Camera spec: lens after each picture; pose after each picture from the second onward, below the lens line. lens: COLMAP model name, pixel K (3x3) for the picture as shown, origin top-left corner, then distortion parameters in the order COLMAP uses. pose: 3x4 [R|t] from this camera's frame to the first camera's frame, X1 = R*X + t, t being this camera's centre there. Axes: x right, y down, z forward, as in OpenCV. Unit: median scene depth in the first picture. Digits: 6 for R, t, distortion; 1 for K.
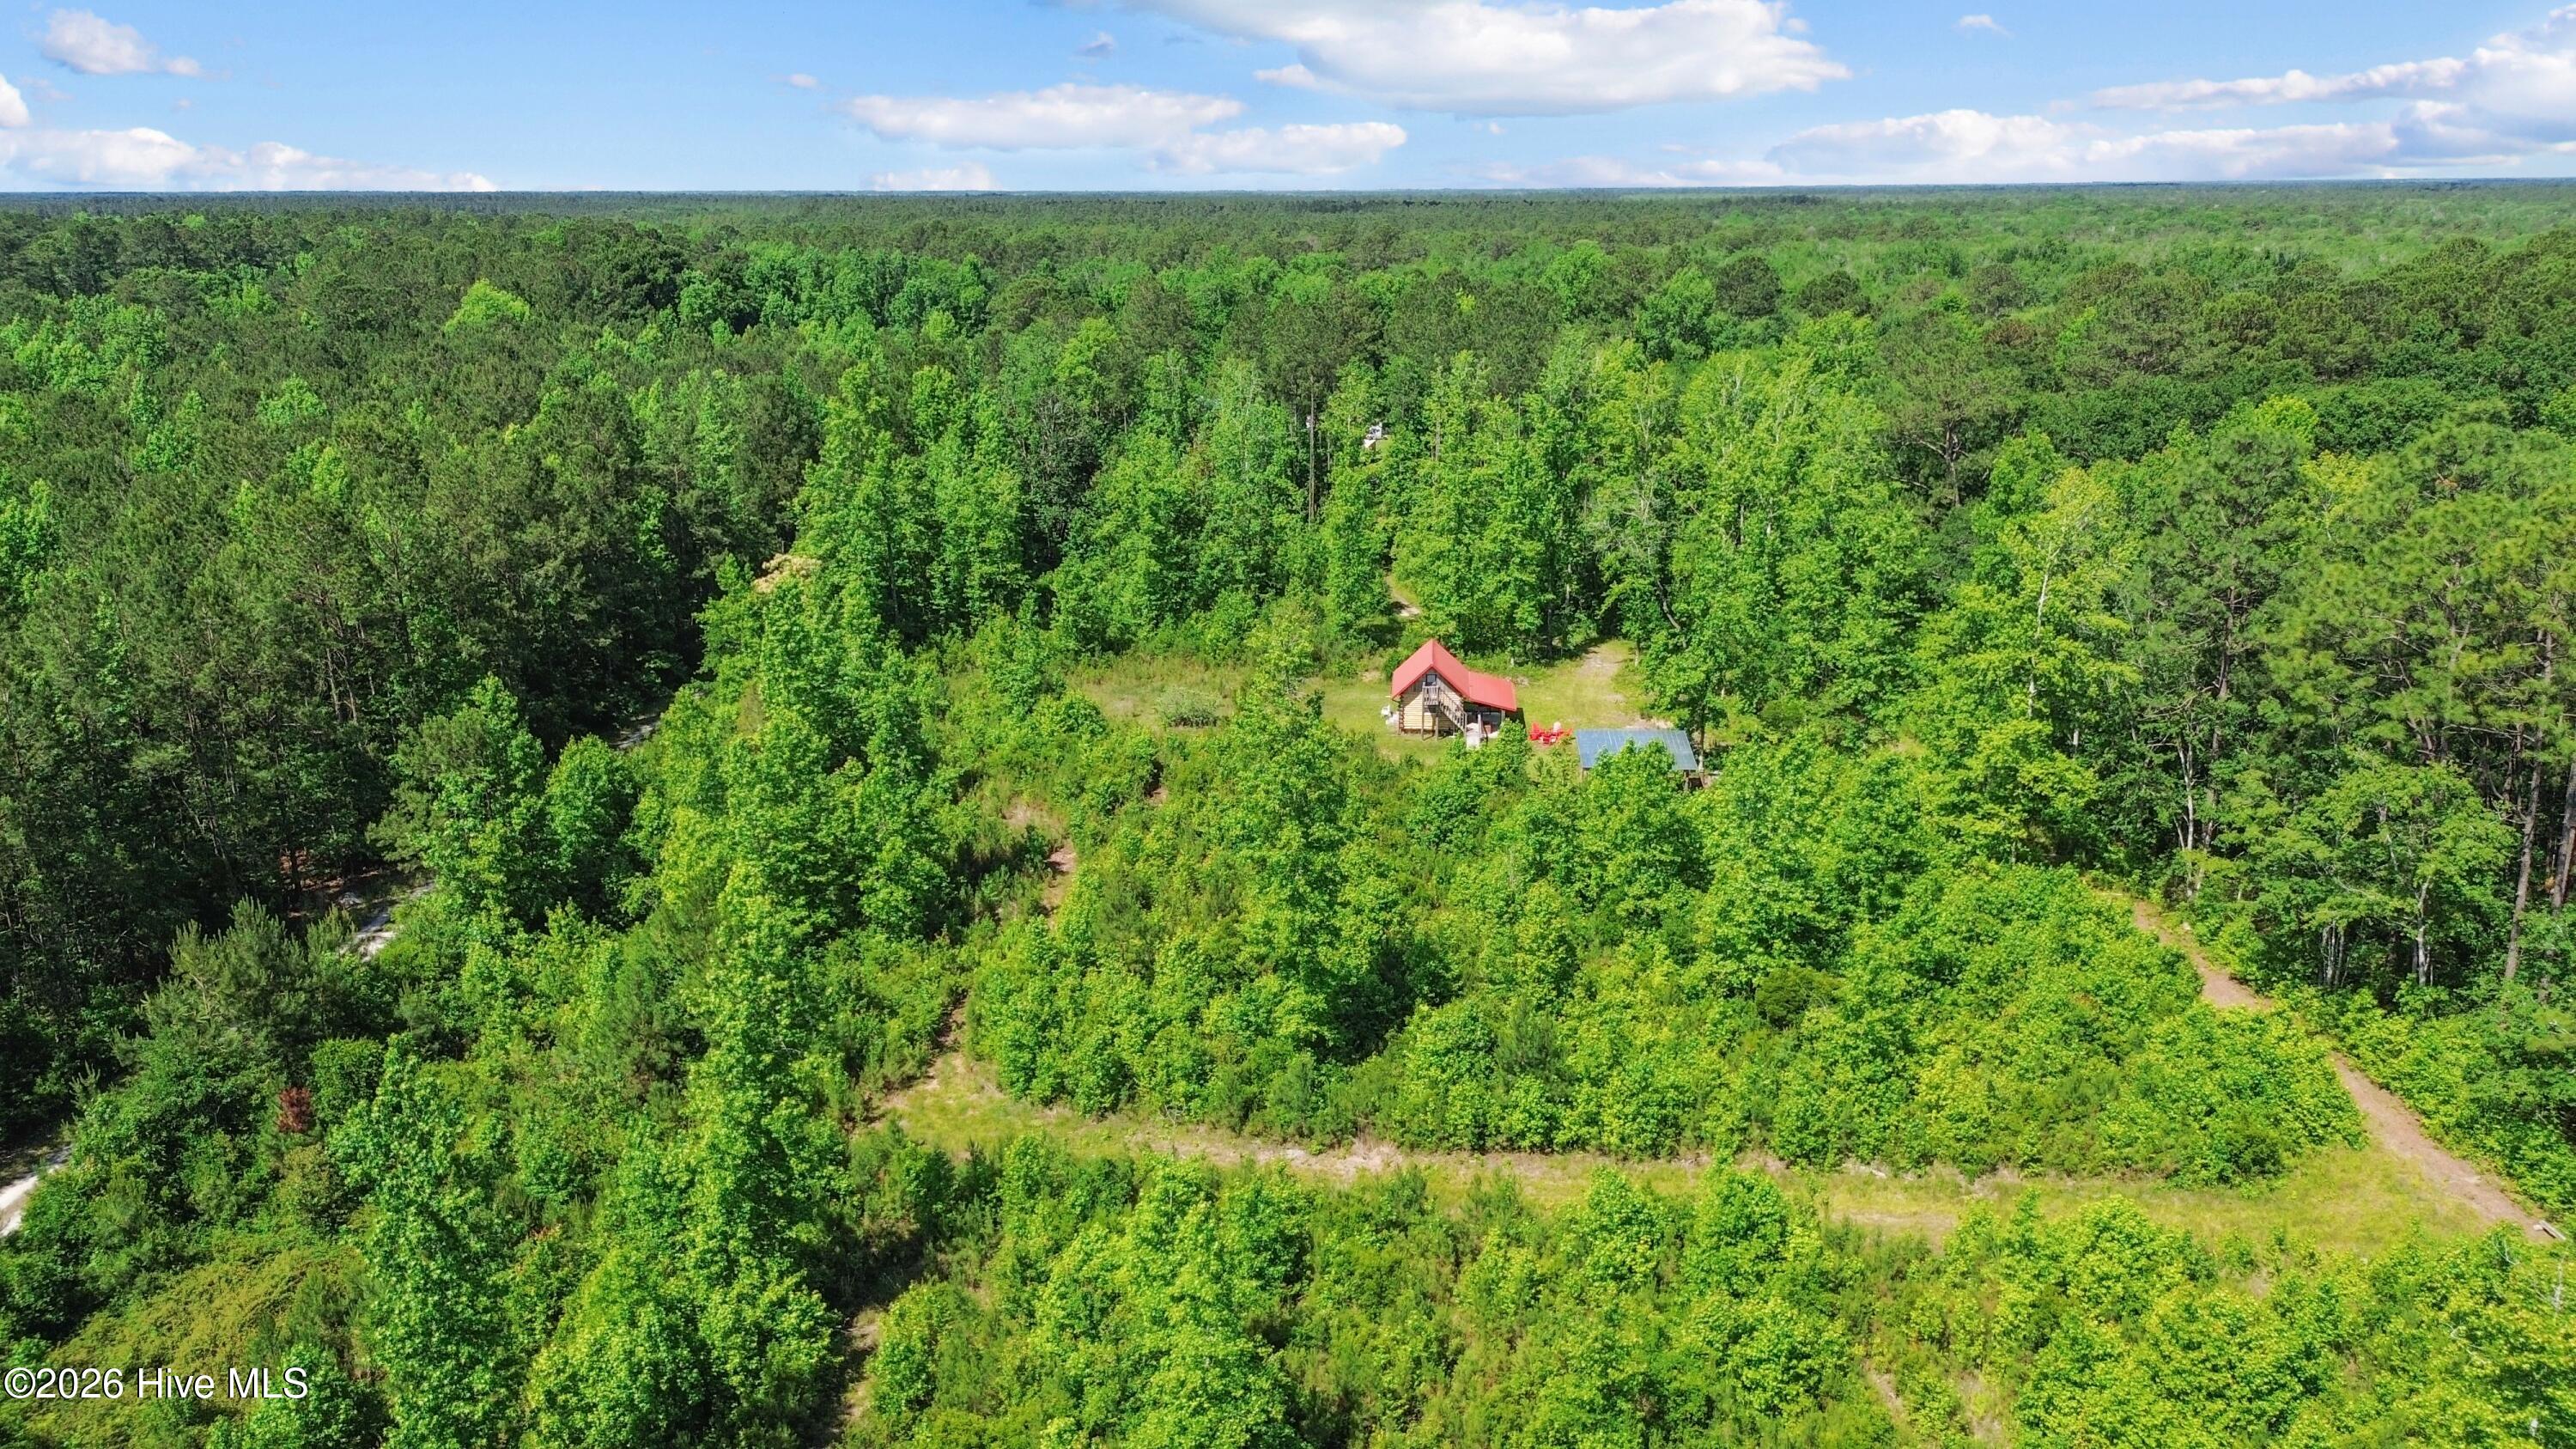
lens RADIAL K [[1811.1, 0, 1312.9], [0, 1811.1, 722.9], [0, 0, 1]] dist [0.061229, -0.054757]
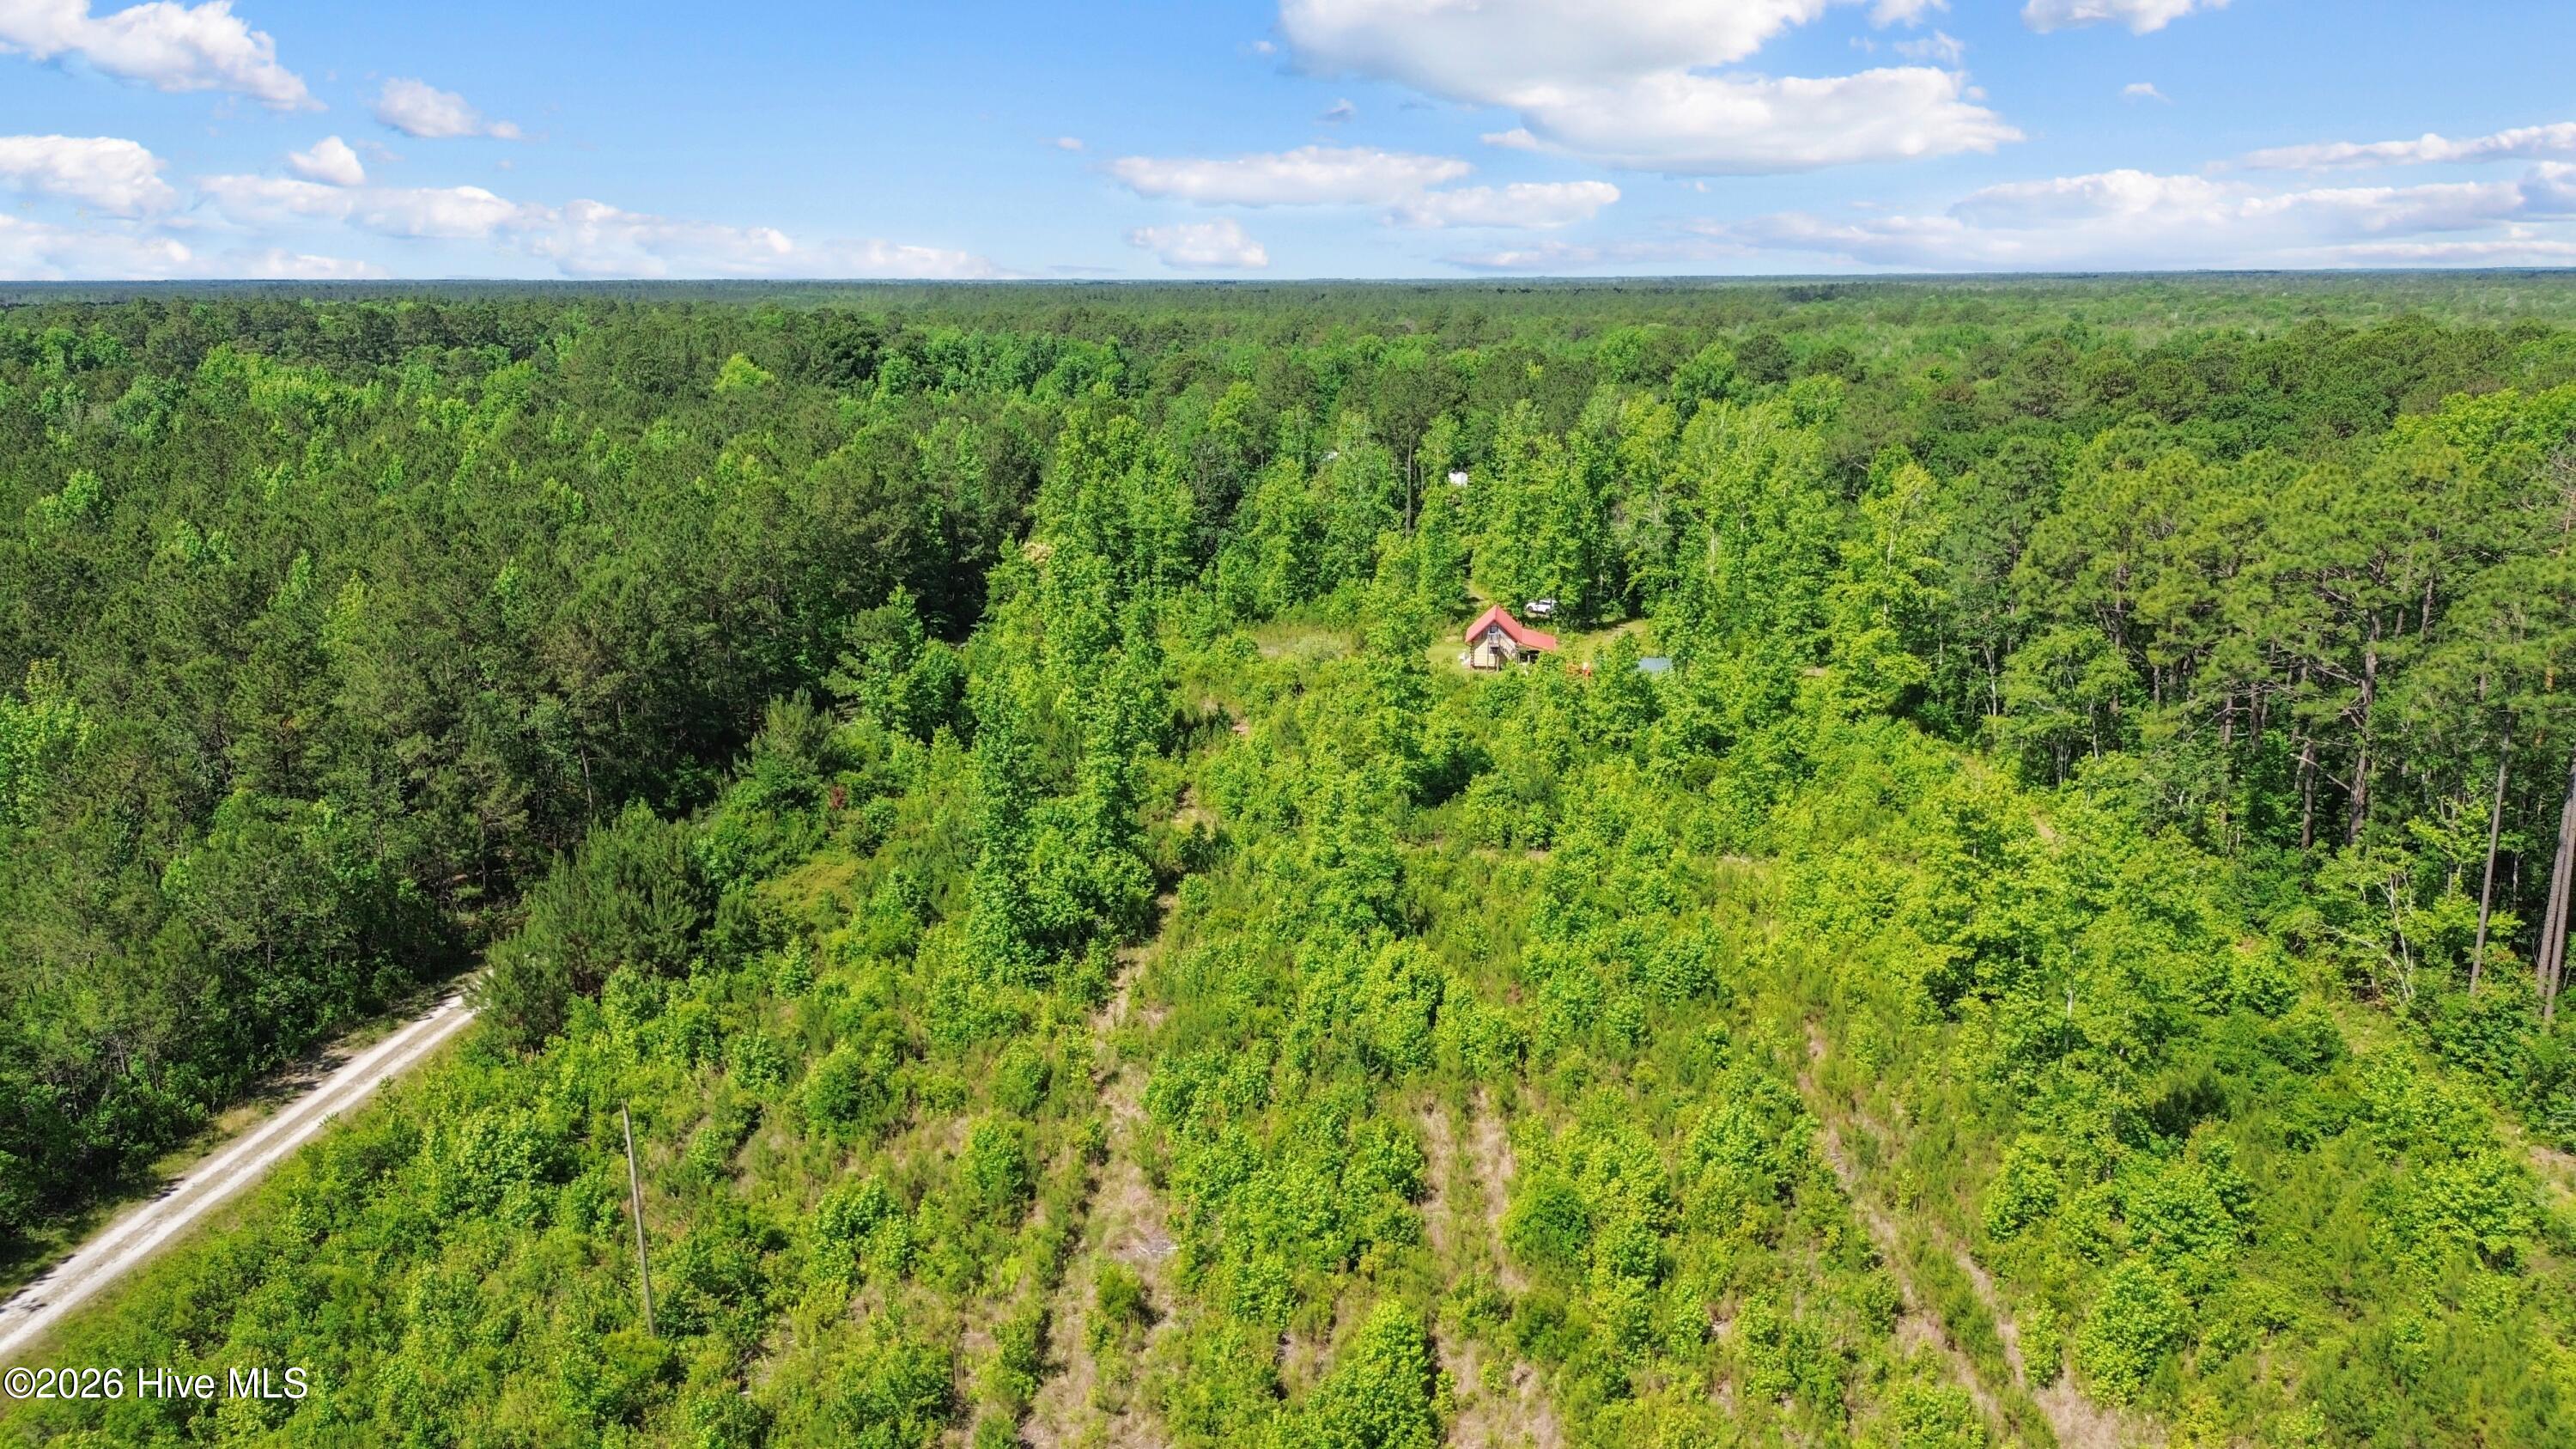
lens RADIAL K [[1811.1, 0, 1281.0], [0, 1811.1, 725.7], [0, 0, 1]] dist [0.061229, -0.054757]
pose [[0.997666, 0.016220, -0.066329, -0.004234], [-0.019062, 0.998917, -0.042437, 0.100903], [0.065569, 0.043602, 0.996895, -0.359285]]
